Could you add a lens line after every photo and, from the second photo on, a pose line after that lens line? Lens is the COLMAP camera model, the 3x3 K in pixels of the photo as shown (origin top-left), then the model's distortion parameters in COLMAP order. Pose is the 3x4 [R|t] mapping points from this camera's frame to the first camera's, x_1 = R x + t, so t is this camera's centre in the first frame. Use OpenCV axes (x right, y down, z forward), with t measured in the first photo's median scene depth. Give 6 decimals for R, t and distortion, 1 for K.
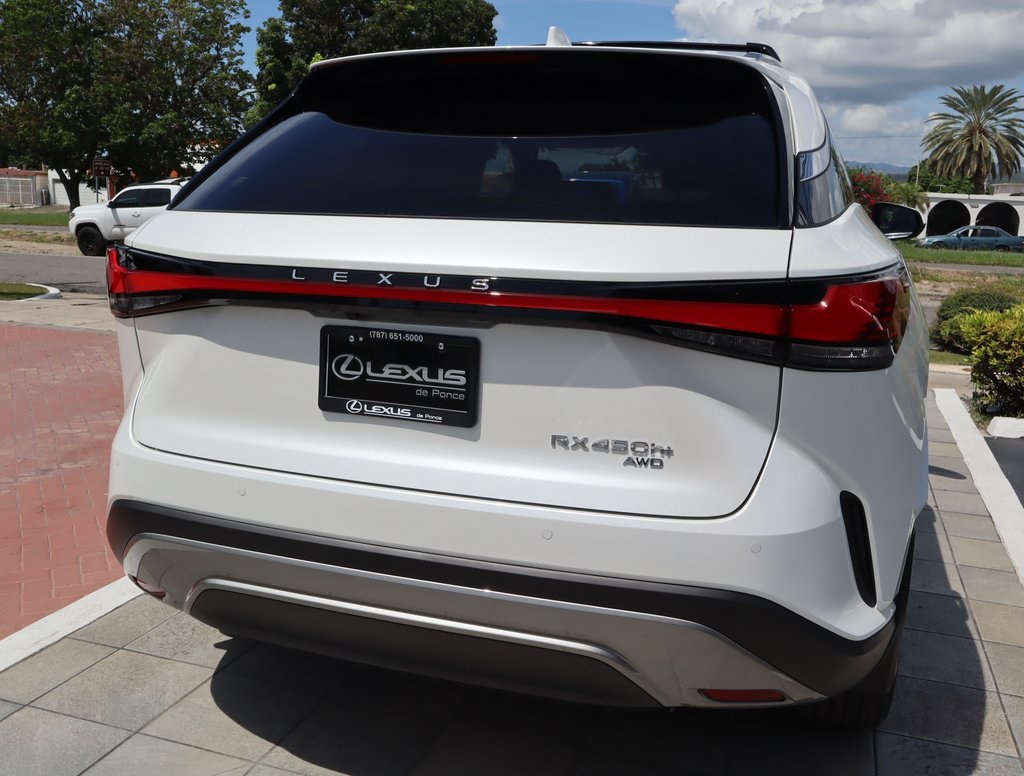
lens RADIAL K [[956.4, 0, 515.7], [0, 956.4, 391.0], [0, 0, 1]] dist [-0.049123, 0.000000]
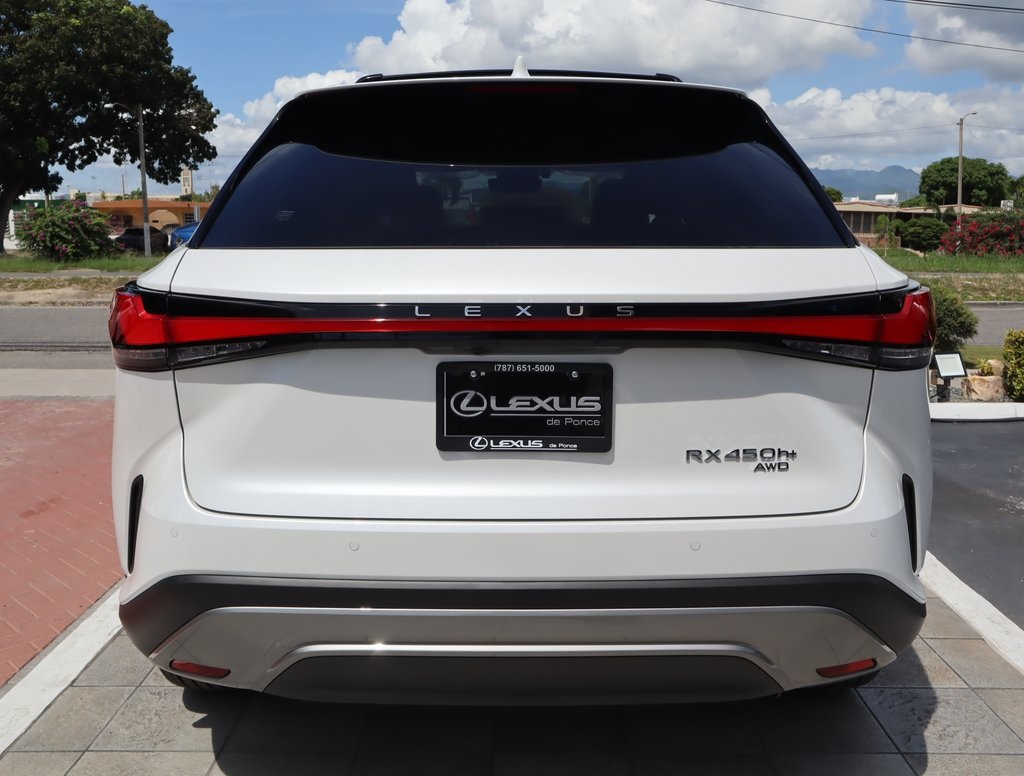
lens RADIAL K [[956.4, 0, 514.5], [0, 956.4, 385.9], [0, 0, 1]] dist [-0.049123, 0.000000]
pose [[0.945481, -0.080403, 0.315597, -0.447322], [0.087998, 0.996072, -0.009864, -0.029739], [-0.313564, 0.037098, 0.948842, 0.062253]]
